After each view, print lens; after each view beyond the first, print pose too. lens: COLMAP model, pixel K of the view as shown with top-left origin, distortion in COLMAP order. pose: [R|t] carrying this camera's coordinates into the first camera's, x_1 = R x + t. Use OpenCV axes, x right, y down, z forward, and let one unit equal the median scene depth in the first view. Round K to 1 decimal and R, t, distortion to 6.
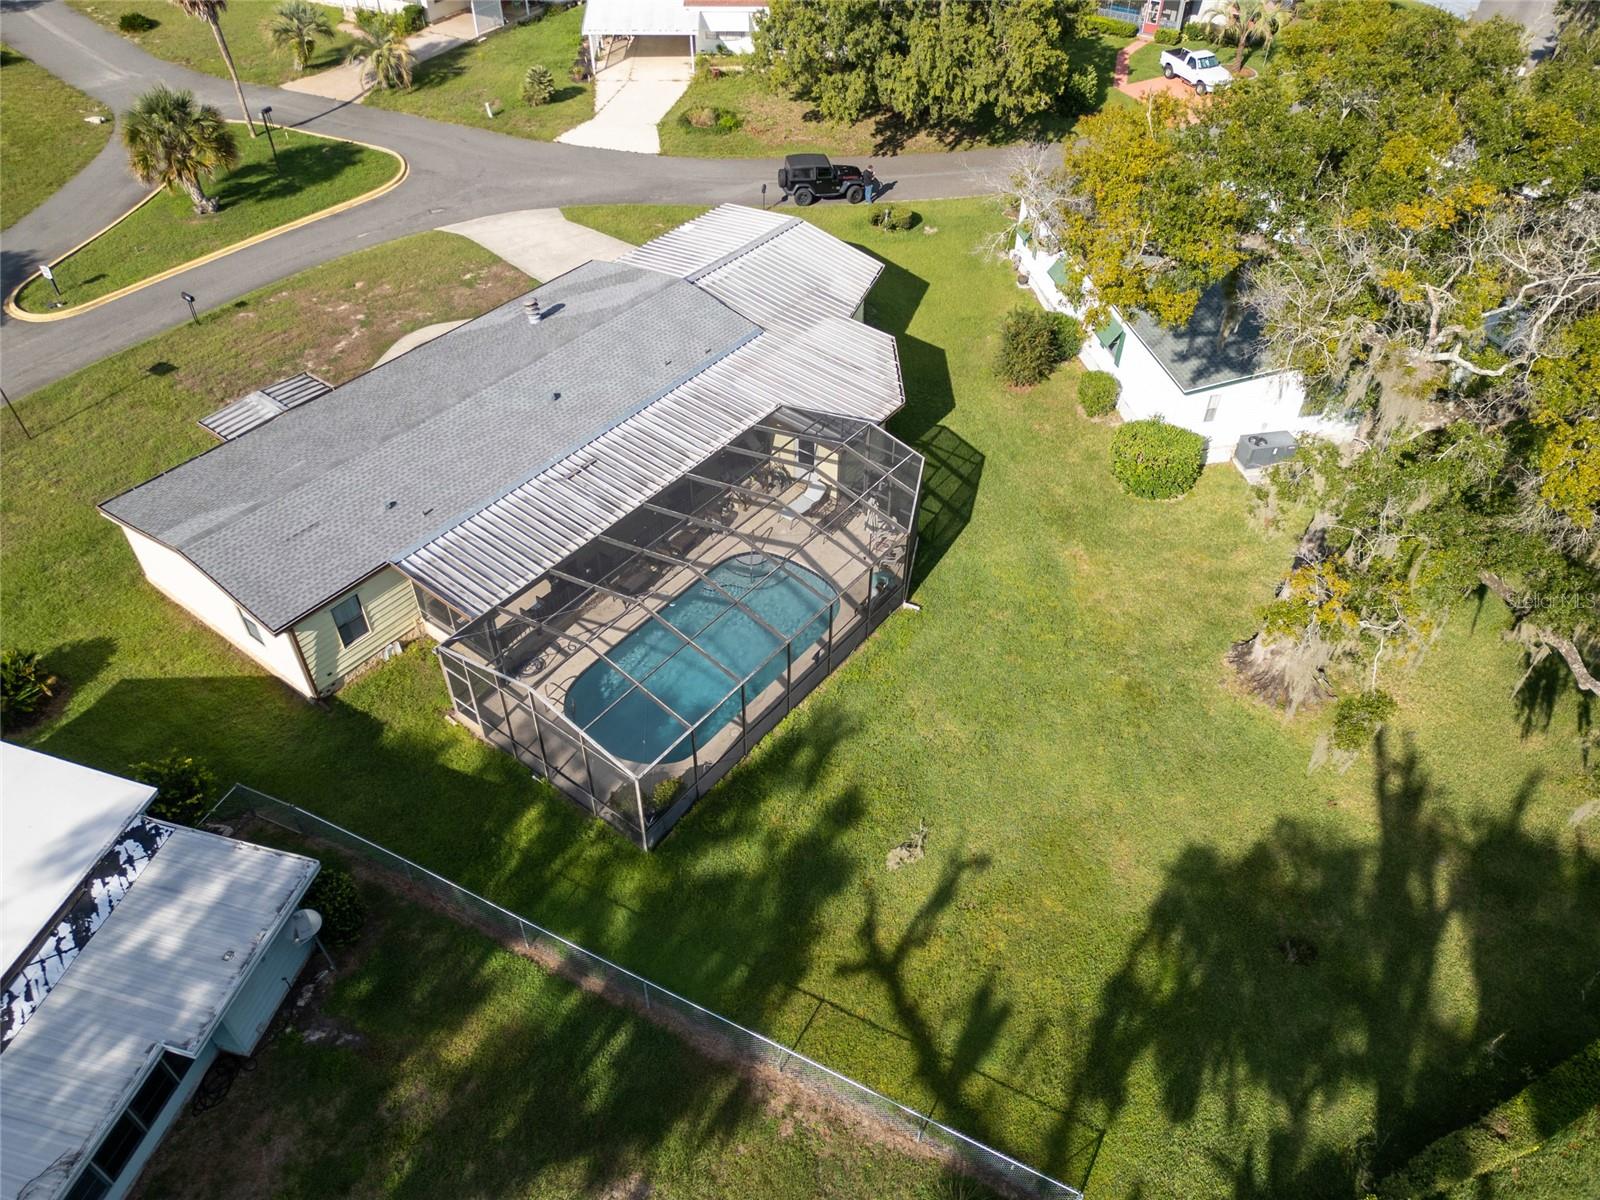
lens RADIAL K [[1118.5, 0, 797.6], [0, 1118.5, 589.4], [0, 0, 1]] dist [0.078471, -0.070968]
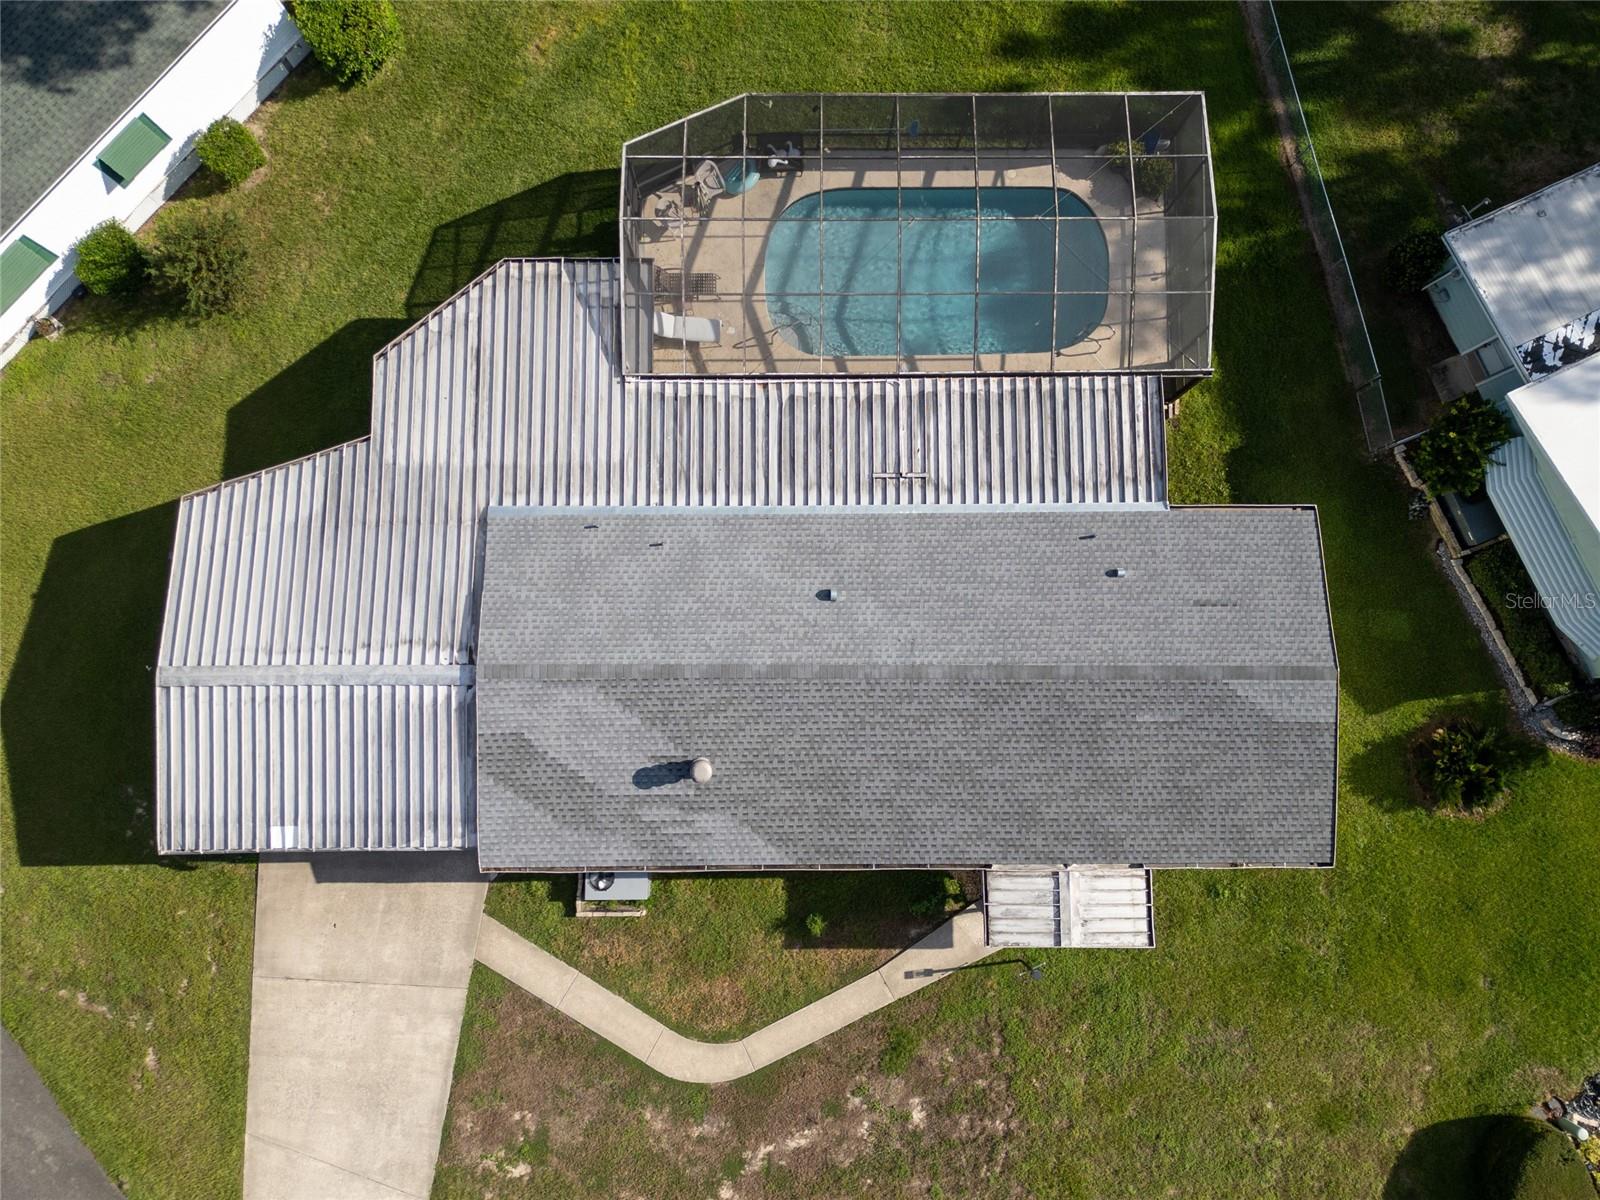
lens RADIAL K [[1181.2, 0, 800.0], [0, 1181.2, 600.0], [0, 0, 1]] dist [0.066955, -0.056205]
pose [[-0.608797, -0.790293, 0.069306, -0.395367], [0.526145, -0.336836, 0.780841, -1.190078], [-0.593749, 0.511839, 0.620873, 0.809573]]
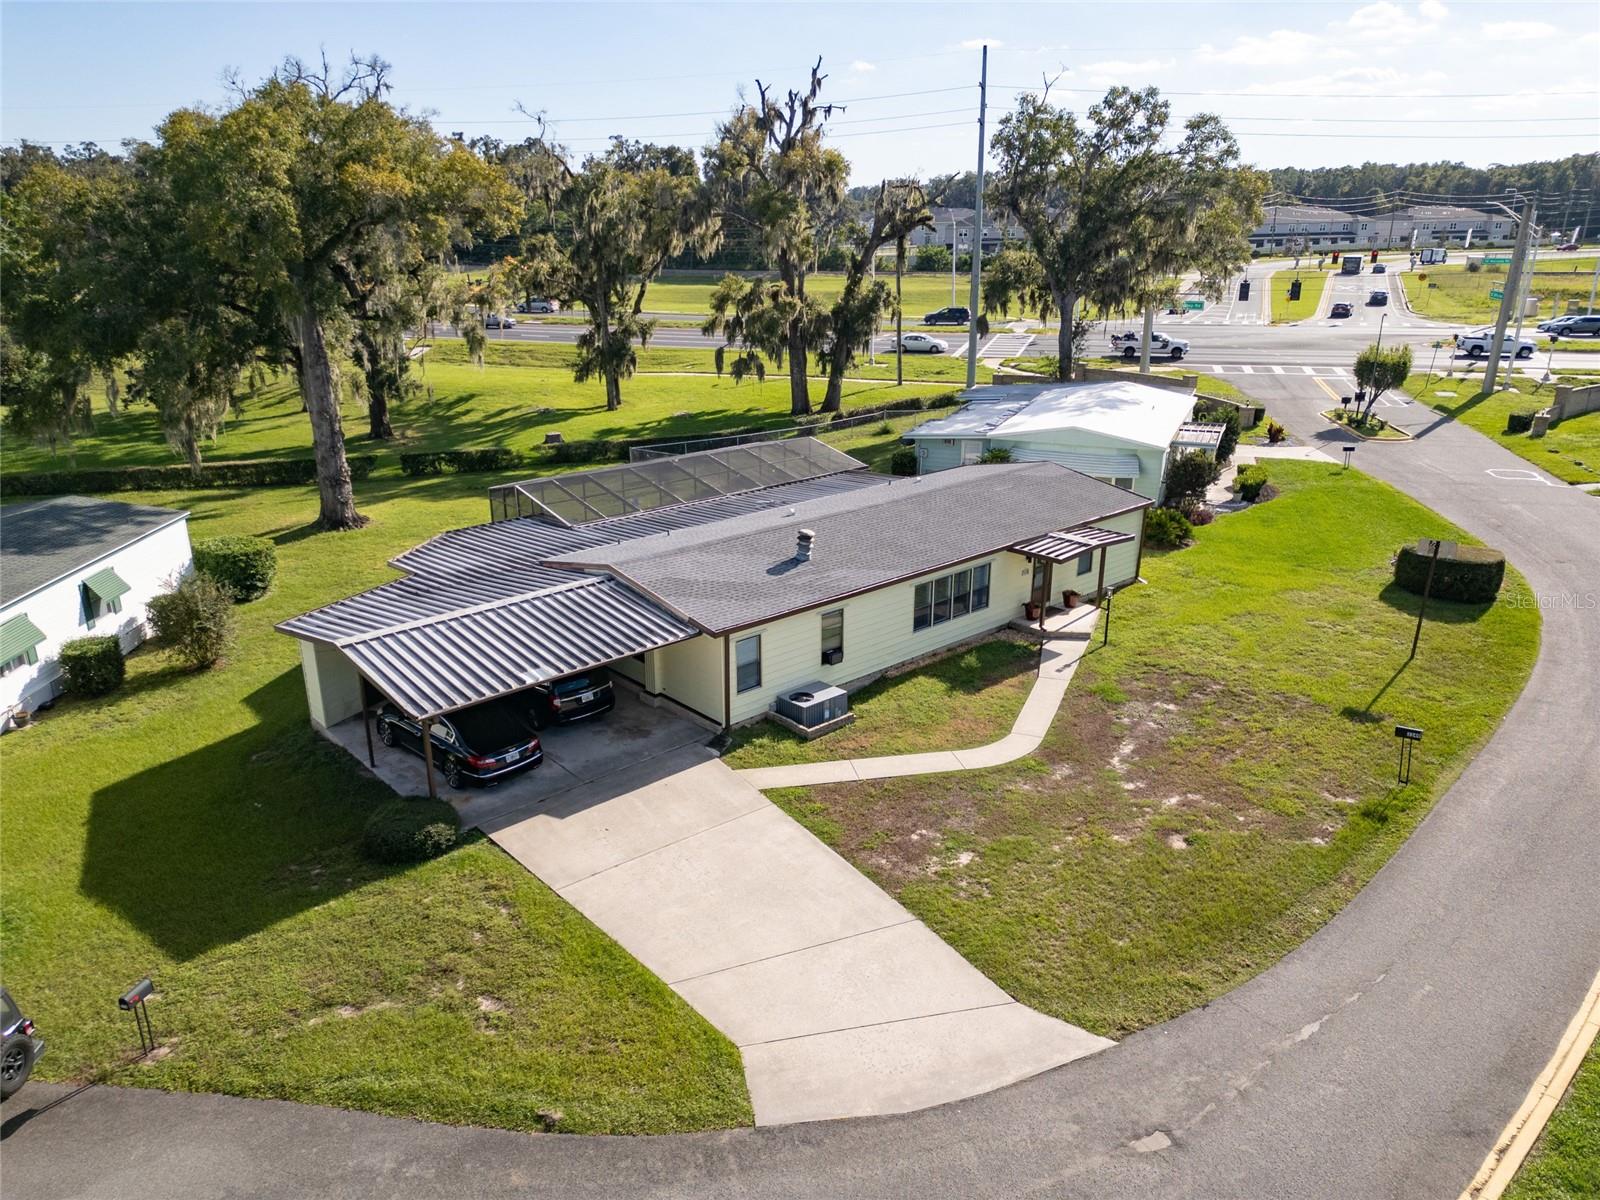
lens RADIAL K [[1118.5, 0, 797.6], [0, 1118.5, 589.4], [0, 0, 1]] dist [0.078471, -0.070968]
pose [[-0.982889, -0.050170, 0.177234, -0.618307], [0.129595, 0.495417, 0.858934, -1.534435], [-0.130898, 0.867205, -0.480438, 2.339629]]
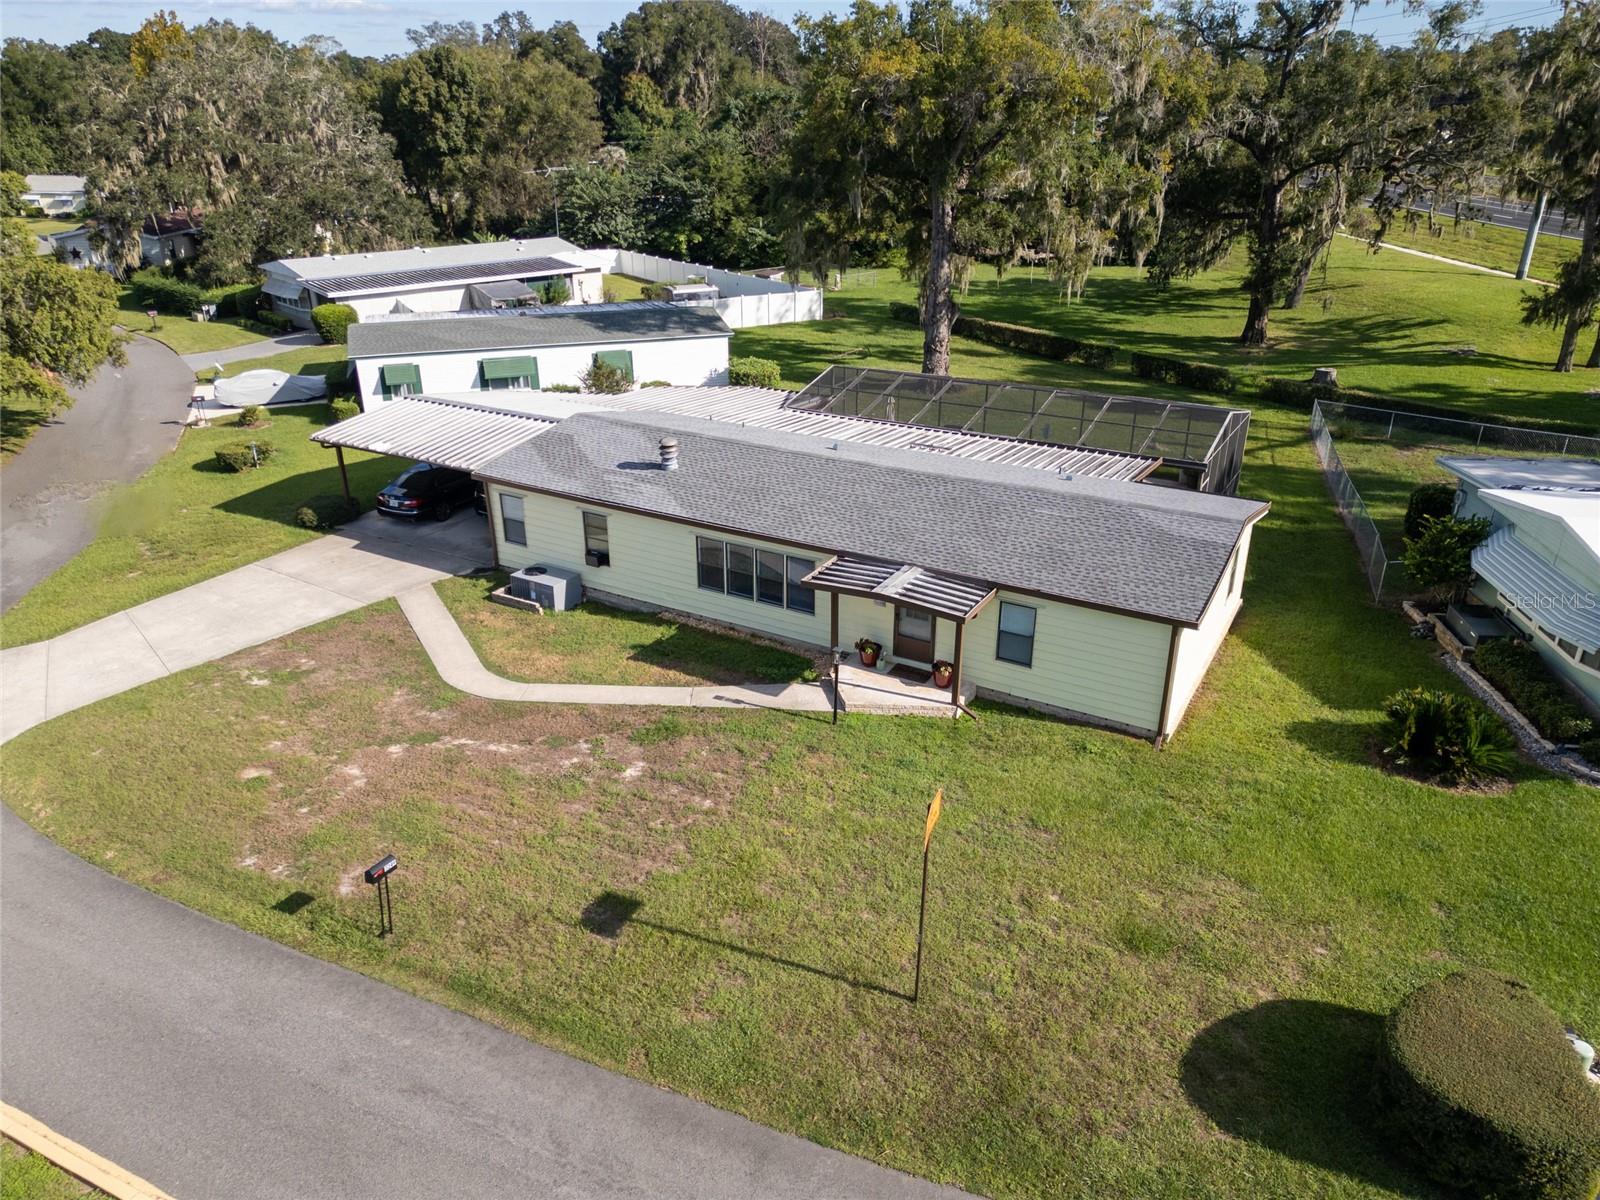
lens RADIAL K [[1118.5, 0, 797.6], [0, 1118.5, 589.4], [0, 0, 1]] dist [0.078471, -0.070968]
pose [[-0.127278, -0.389387, 0.912238, -1.642568], [0.667818, 0.646374, 0.369080, -0.688462], [-0.733362, 0.656185, 0.177770, 1.414806]]
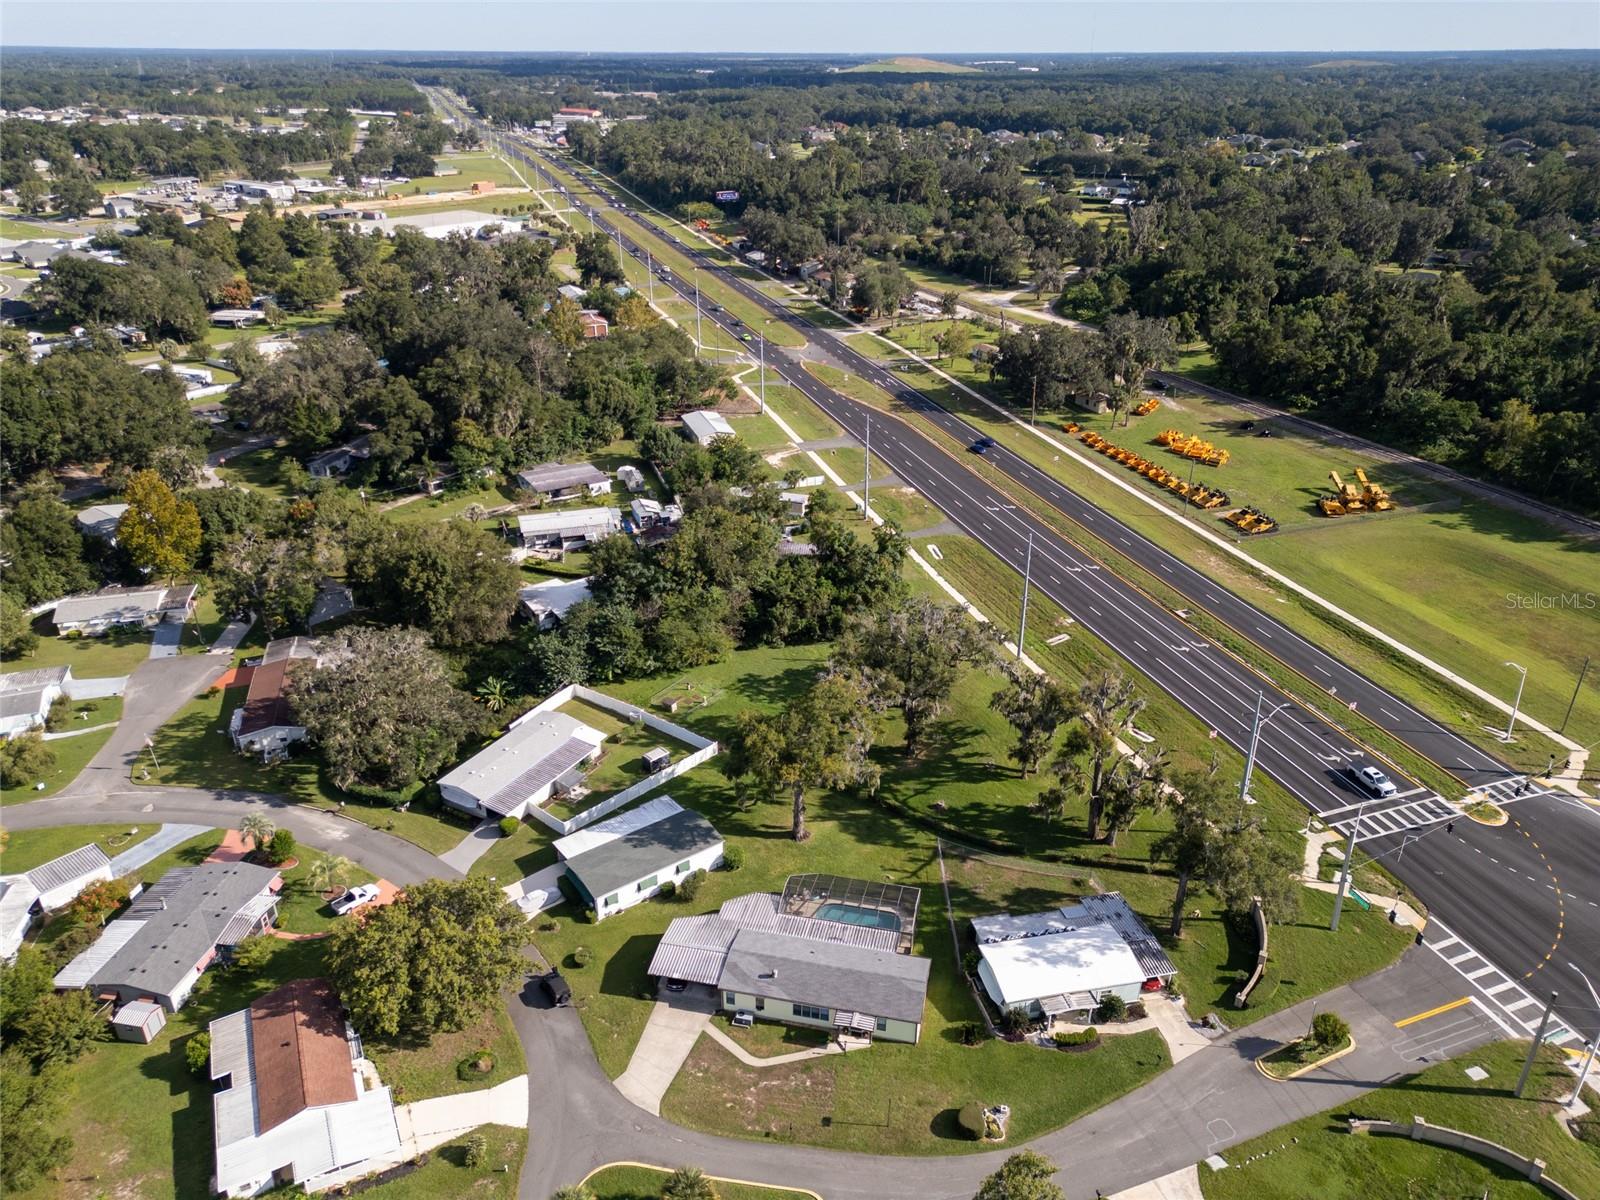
lens RADIAL K [[1118.5, 0, 797.6], [0, 1118.5, 589.4], [0, 0, 1]] dist [0.078471, -0.070968]
pose [[-0.418999, -0.377839, 0.825638, -3.645875], [0.610642, 0.555696, 0.564197, -3.833451], [-0.671979, 0.740567, -0.002112, 0.433859]]
